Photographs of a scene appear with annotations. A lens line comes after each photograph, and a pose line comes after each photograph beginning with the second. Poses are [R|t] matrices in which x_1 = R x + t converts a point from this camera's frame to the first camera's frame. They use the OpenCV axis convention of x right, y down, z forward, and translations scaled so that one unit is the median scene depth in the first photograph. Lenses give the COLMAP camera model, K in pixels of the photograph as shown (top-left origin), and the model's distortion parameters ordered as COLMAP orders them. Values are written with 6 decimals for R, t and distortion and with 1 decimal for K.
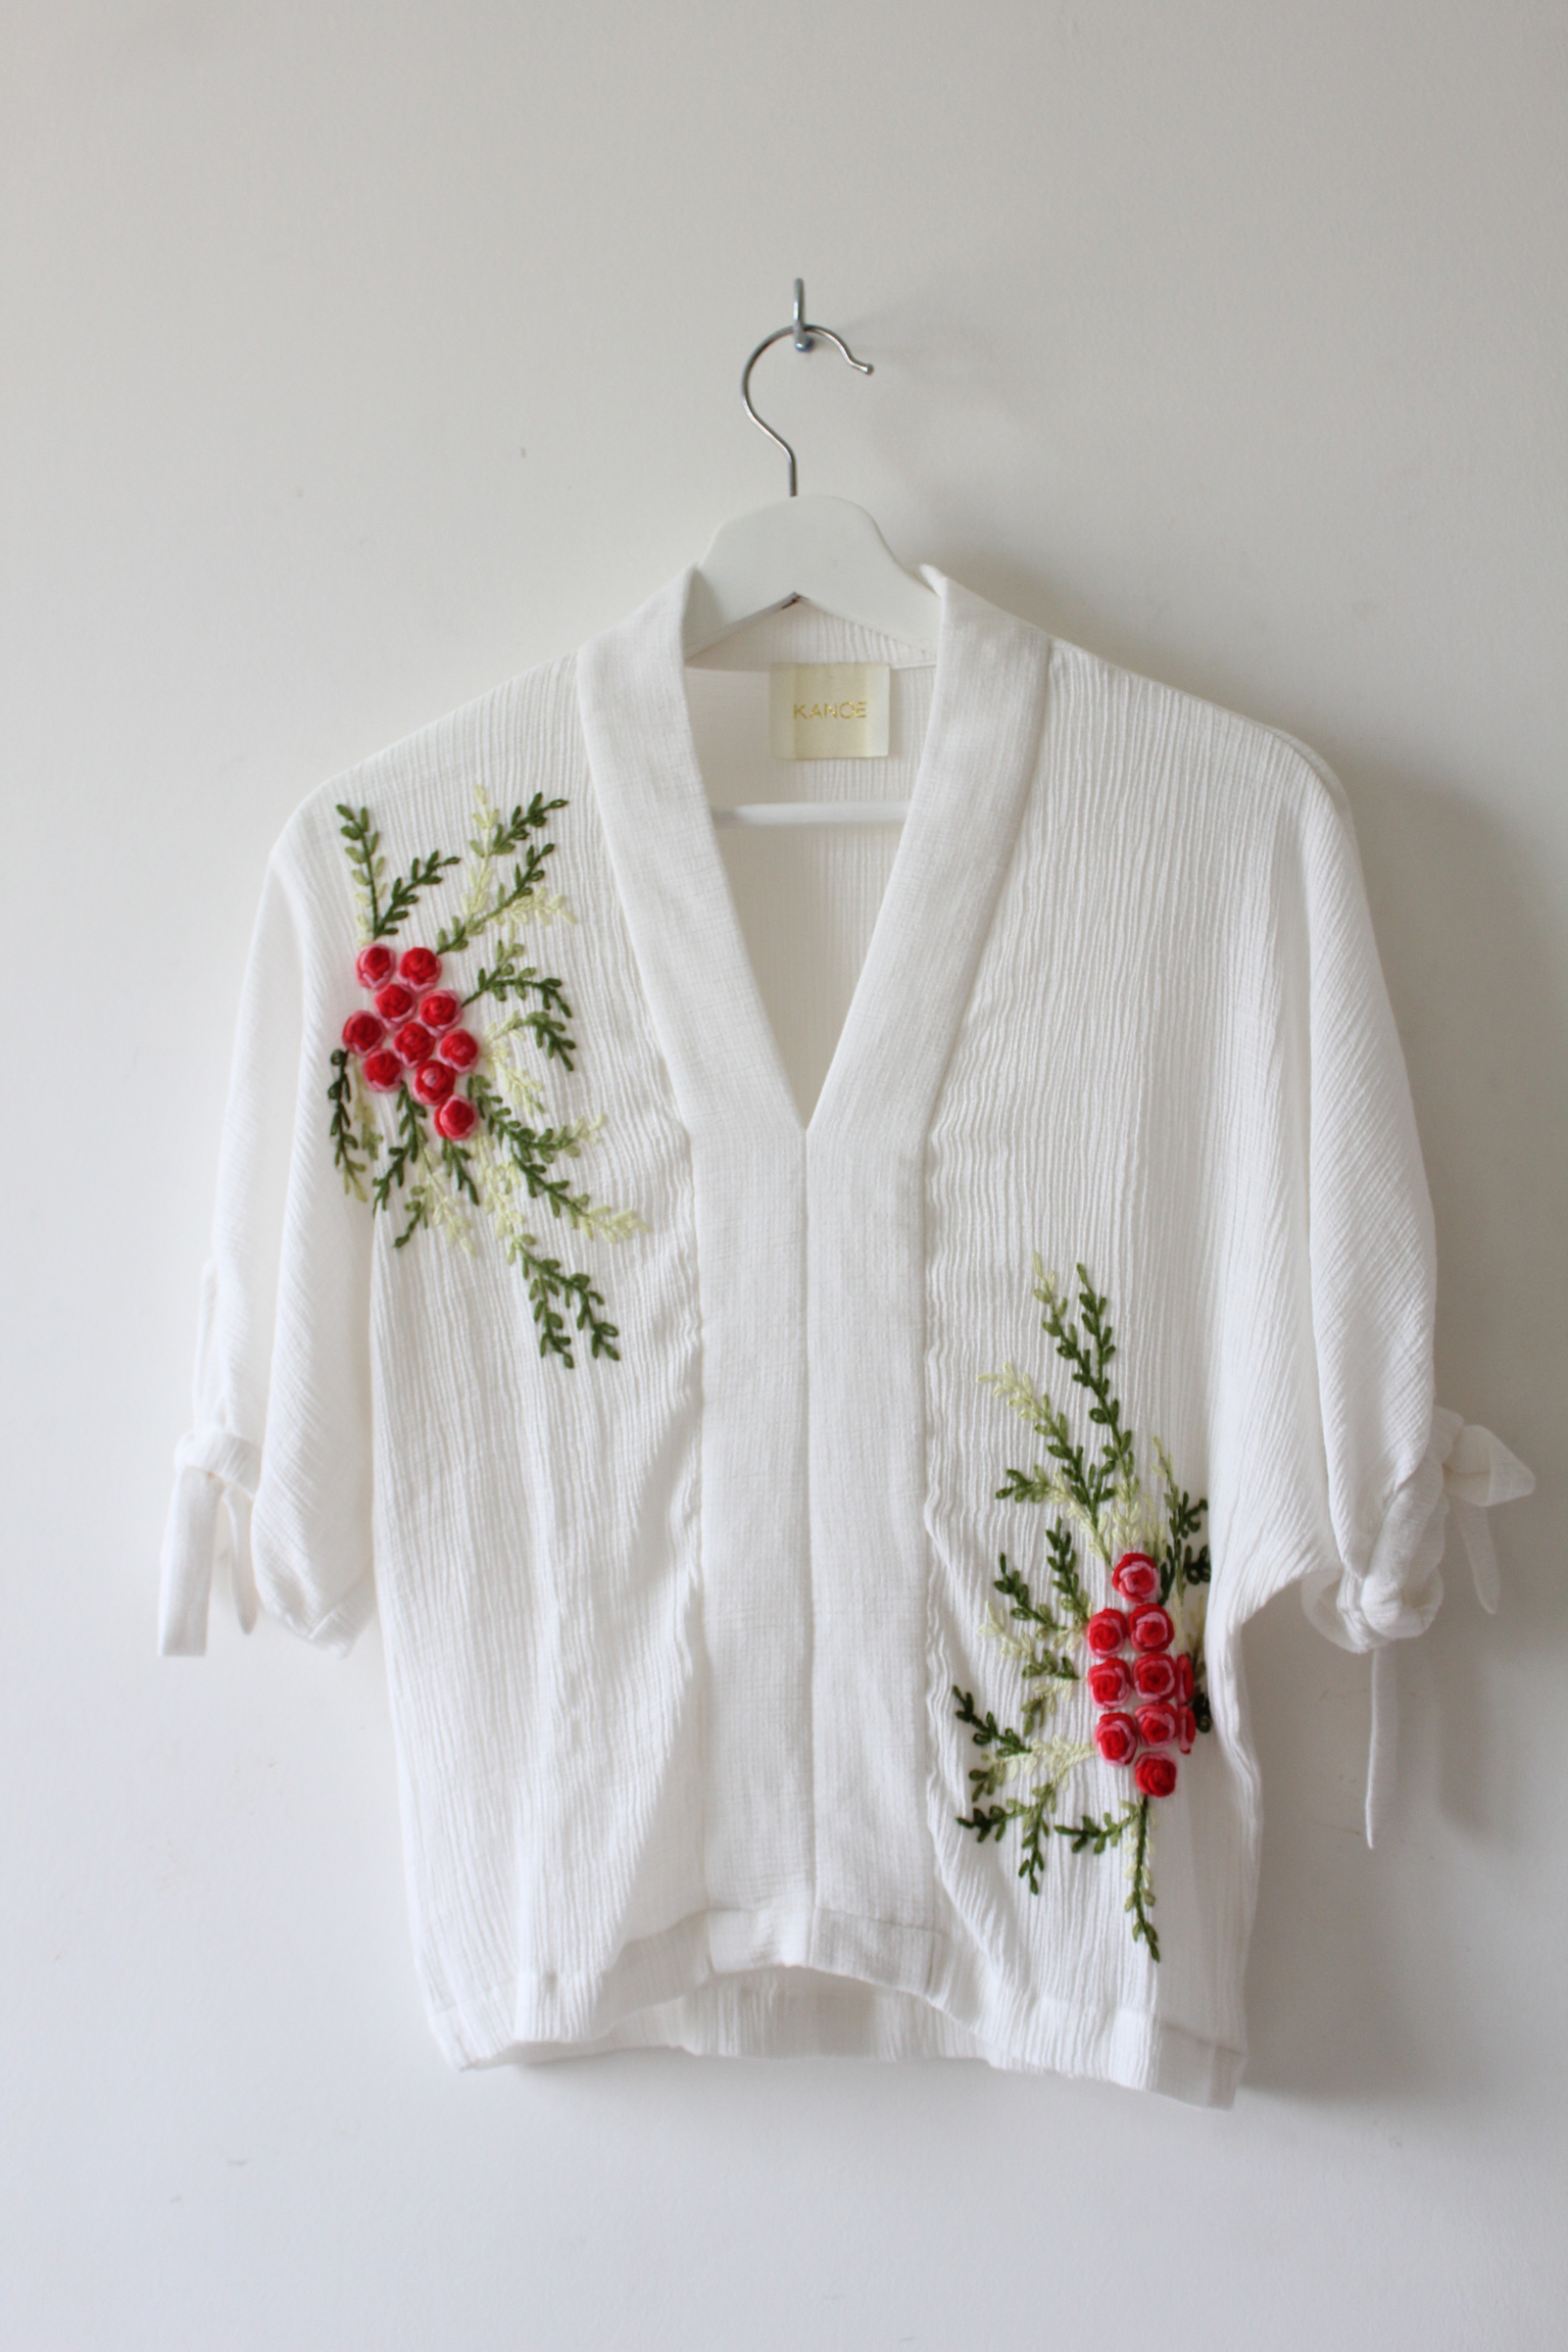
lens RADIAL K [[2564.4, 0, 741.8], [0, 2564.4, 1171.1], [0, 0, 1]] dist [-0.105375, 0.133617]
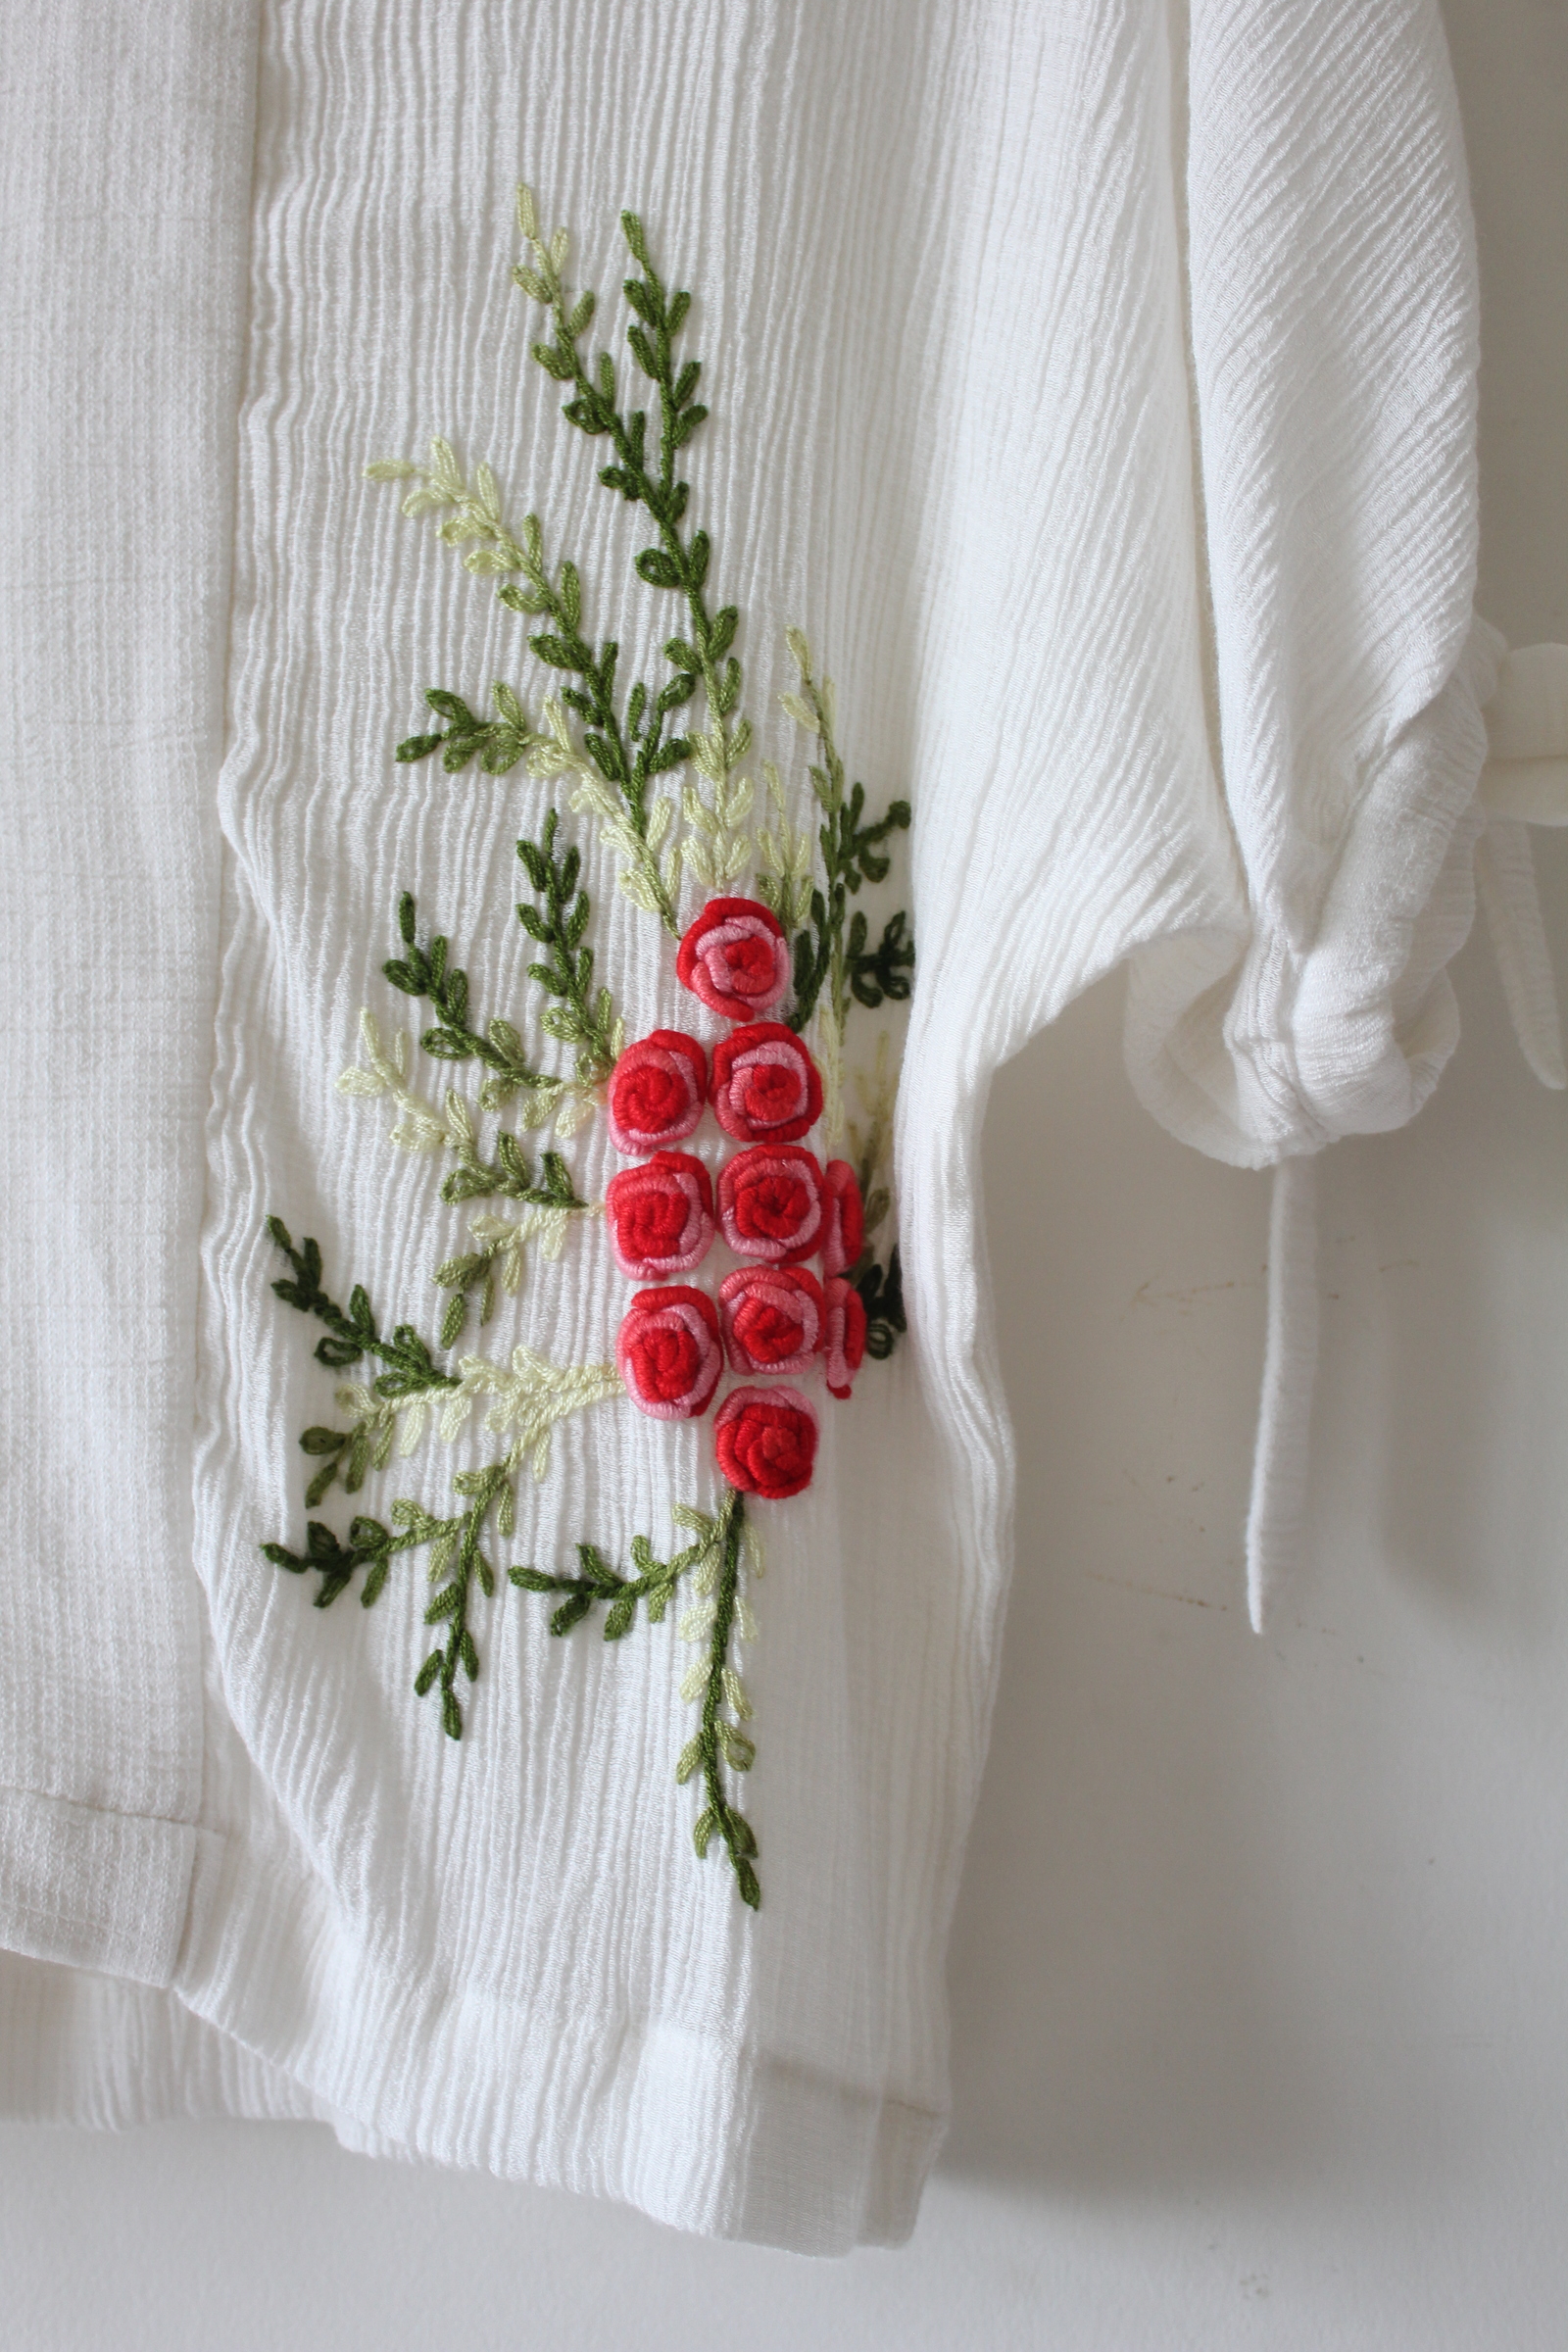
lens RADIAL K [[2564.4, 0, 741.8], [0, 2564.4, 1171.1], [0, 0, 1]] dist [-0.105375, 0.133617]
pose [[0.984161, 0.035928, 0.173596, 0.086084], [-0.046206, 0.997387, 0.055528, 0.169551], [-0.171148, -0.062670, 0.983250, 0.597560]]
